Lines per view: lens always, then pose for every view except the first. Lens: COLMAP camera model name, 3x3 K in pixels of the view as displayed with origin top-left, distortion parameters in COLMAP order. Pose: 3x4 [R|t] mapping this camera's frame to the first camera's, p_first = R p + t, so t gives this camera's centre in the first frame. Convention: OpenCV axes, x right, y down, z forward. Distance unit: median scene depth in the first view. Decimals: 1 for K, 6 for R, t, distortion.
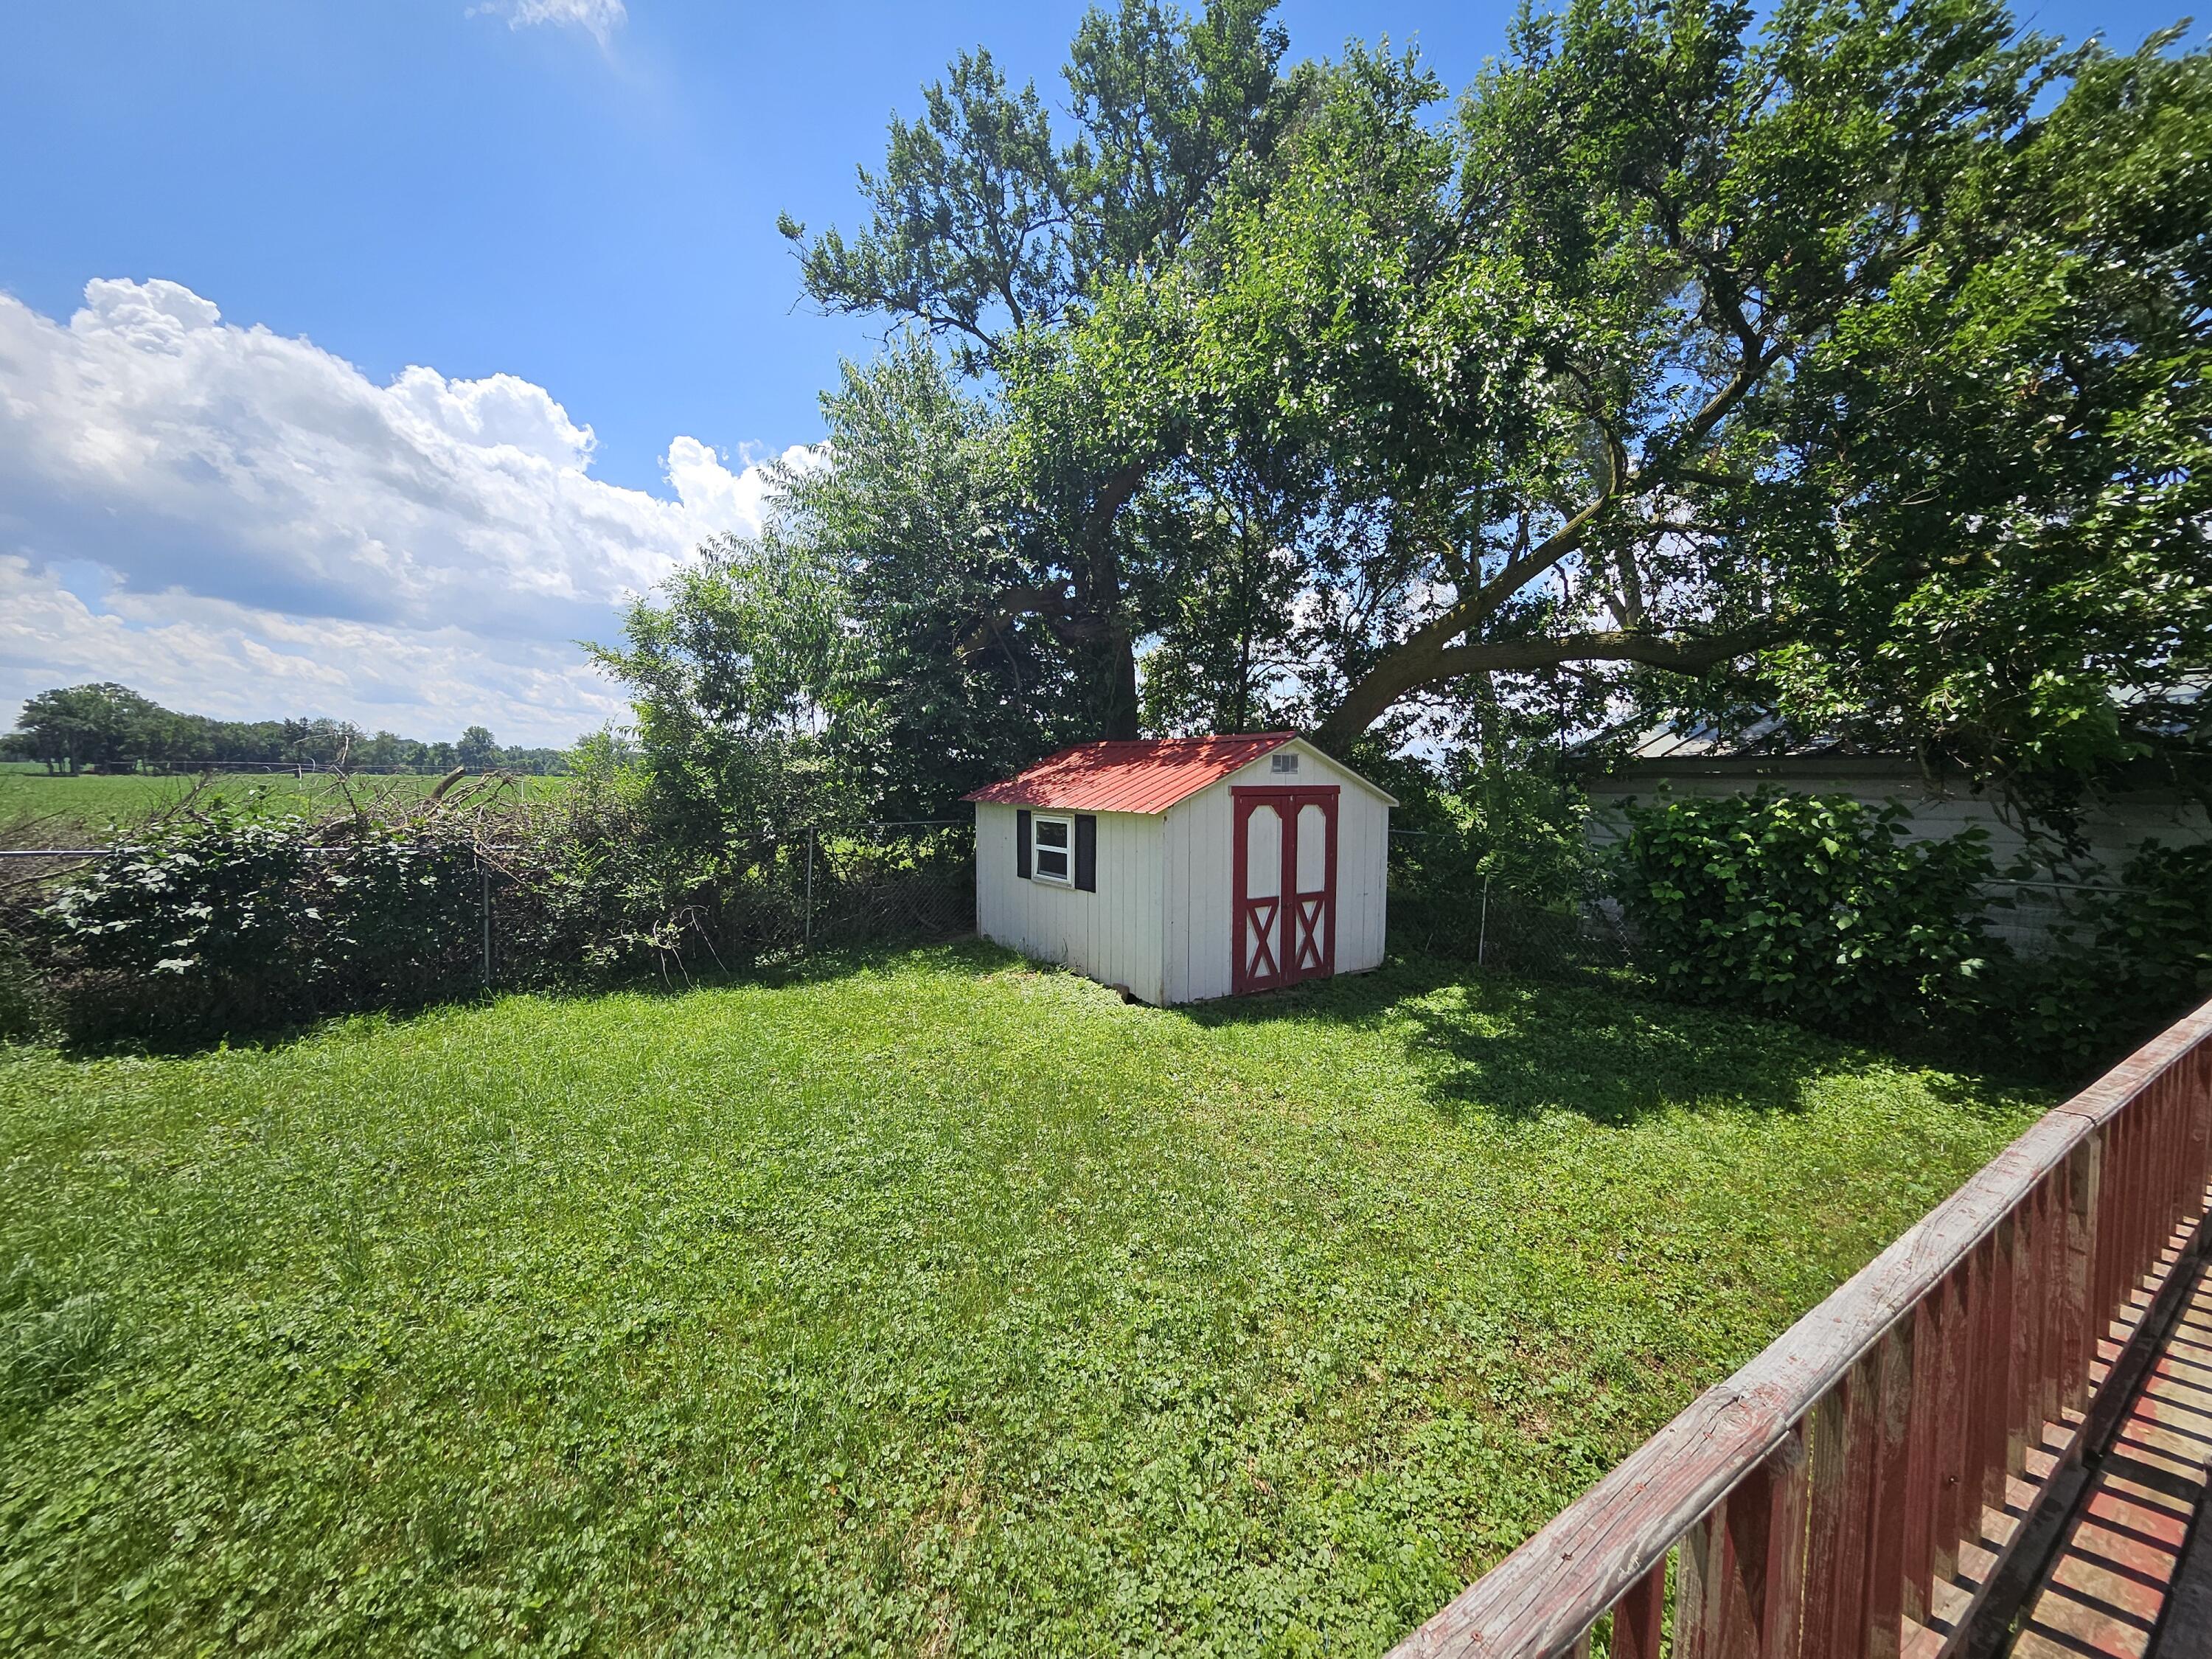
lens RADIAL K [[873.2, 0, 1117.6], [0, 873.2, 824.0], [0, 0, 1]] dist [-0.013868, 0.004121]
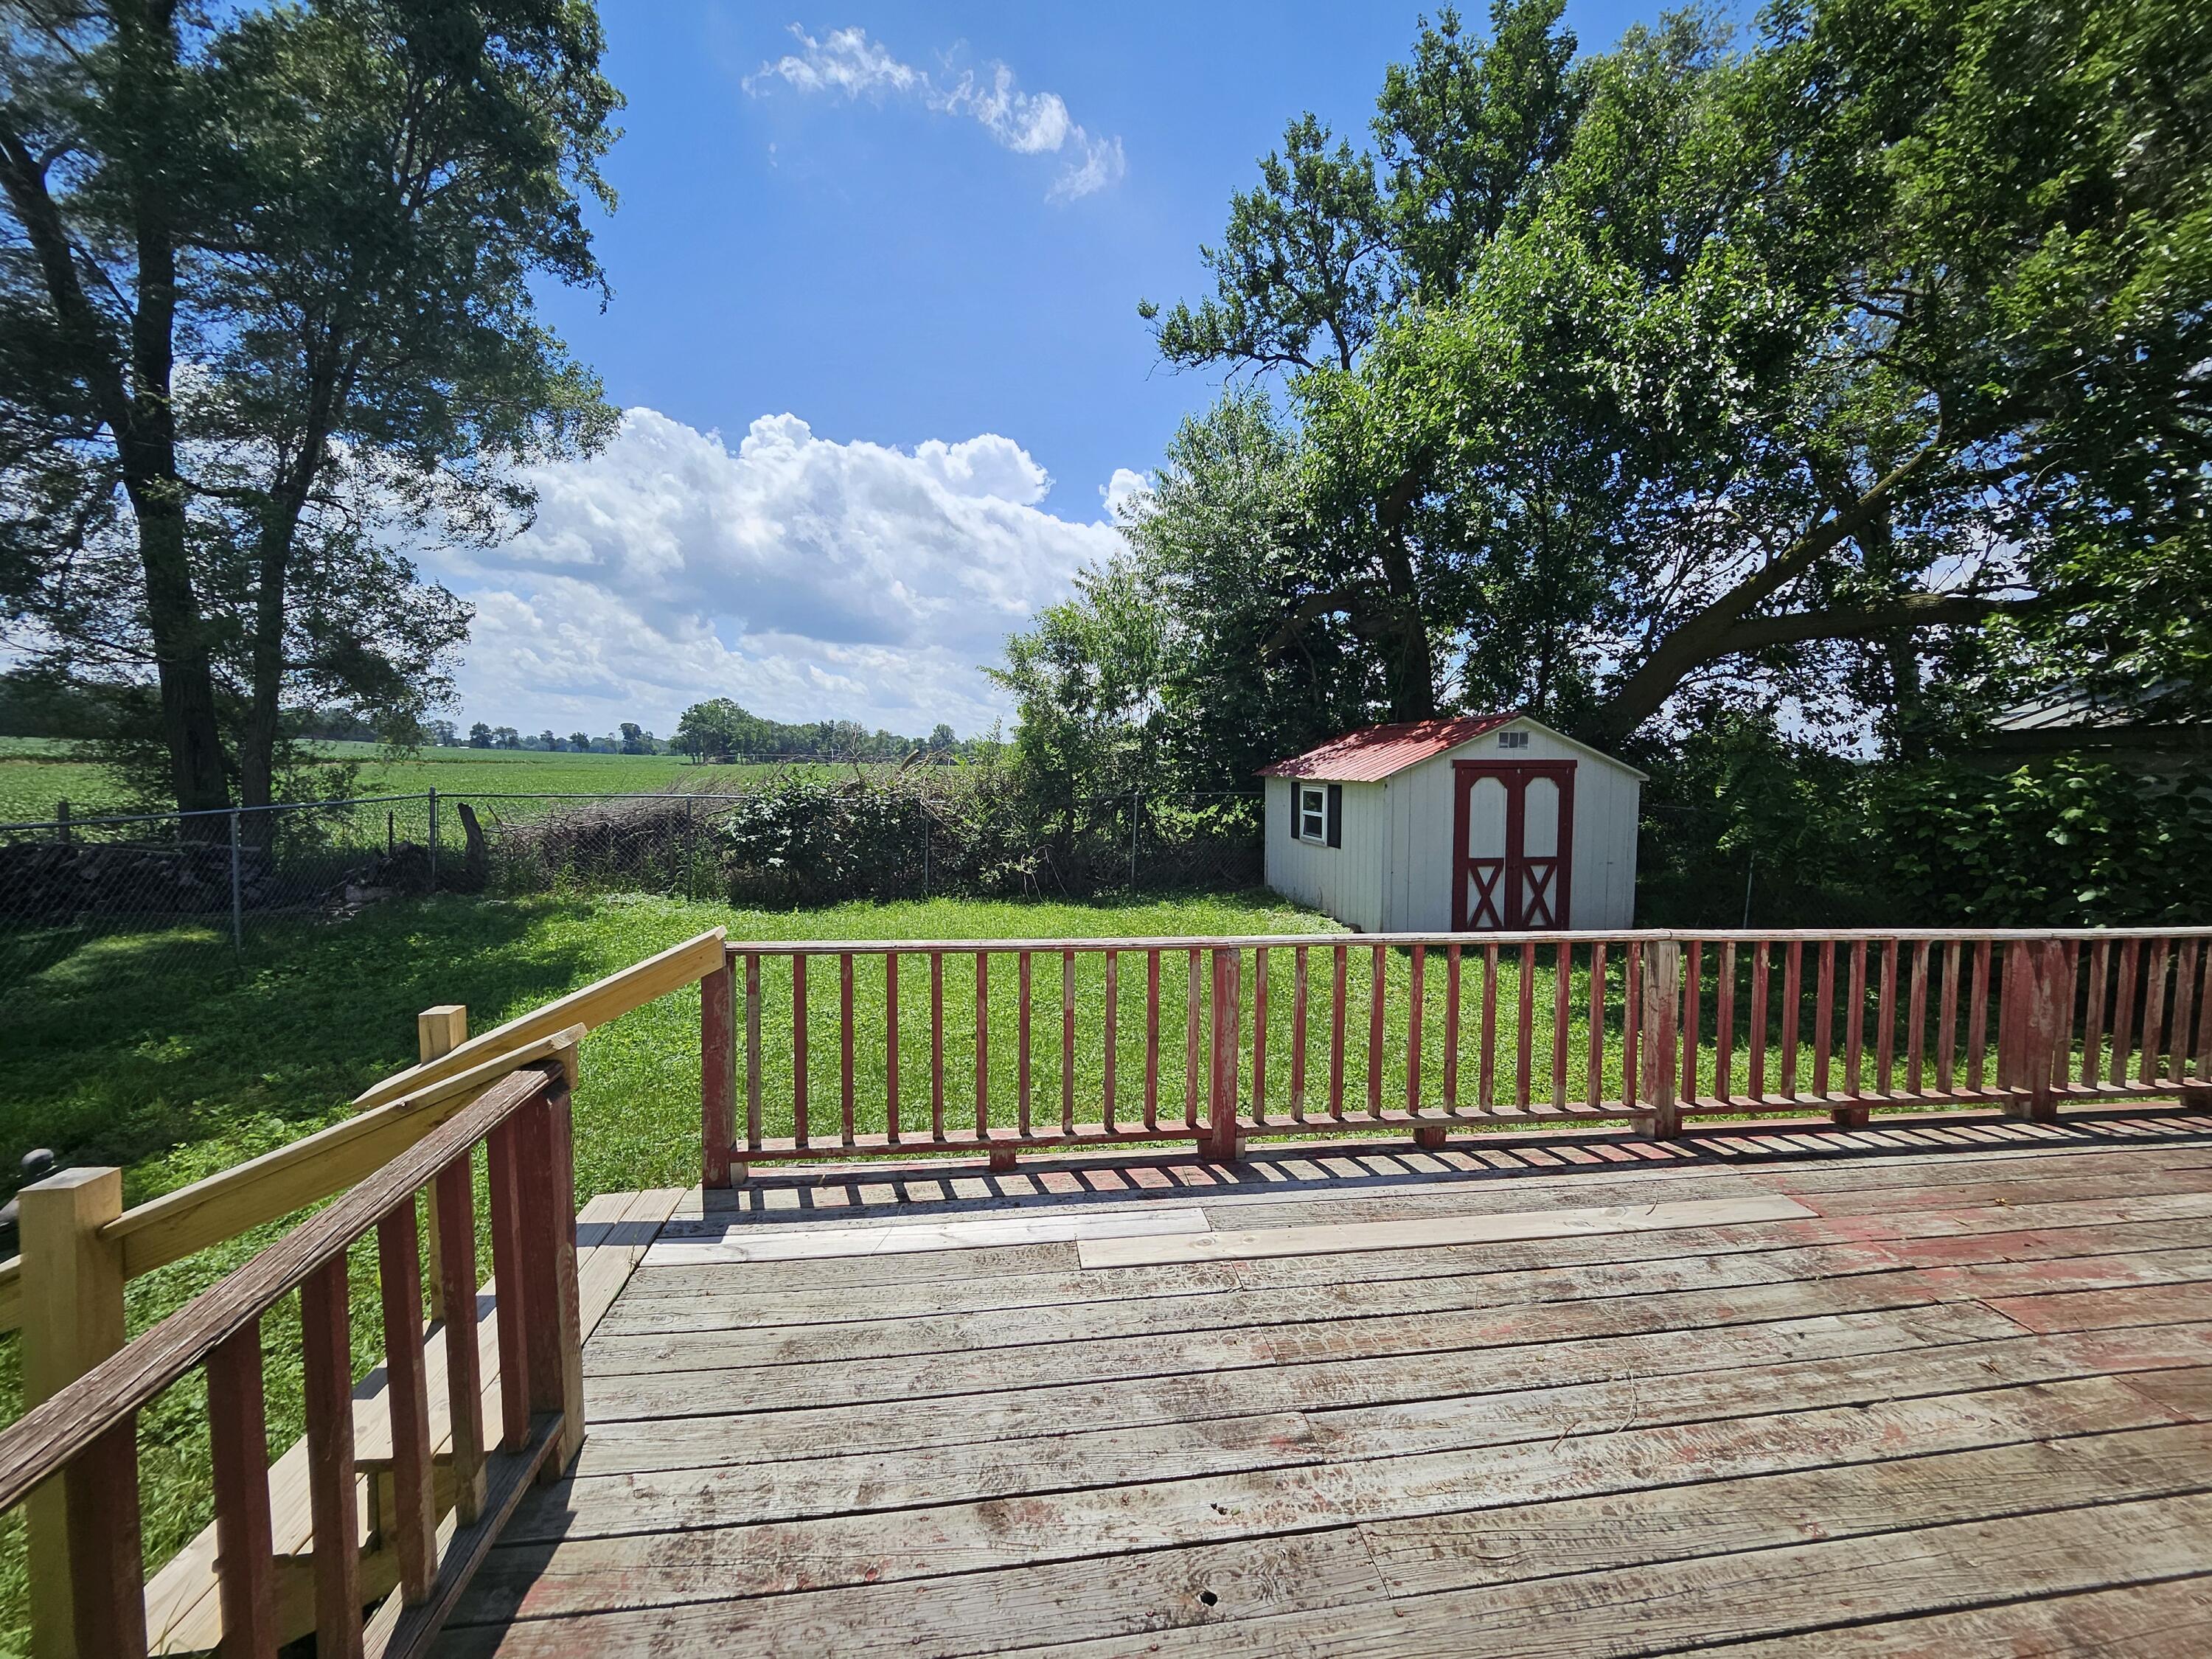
lens RADIAL K [[873.2, 0, 1117.6], [0, 873.2, 824.0], [0, 0, 1]] dist [-0.013868, 0.004121]
pose [[0.905937, 0.028424, -0.422457, 0.191089], [-0.023434, 0.999581, 0.017001, 0.028918], [0.422763, -0.005502, 0.906223, -0.210473]]
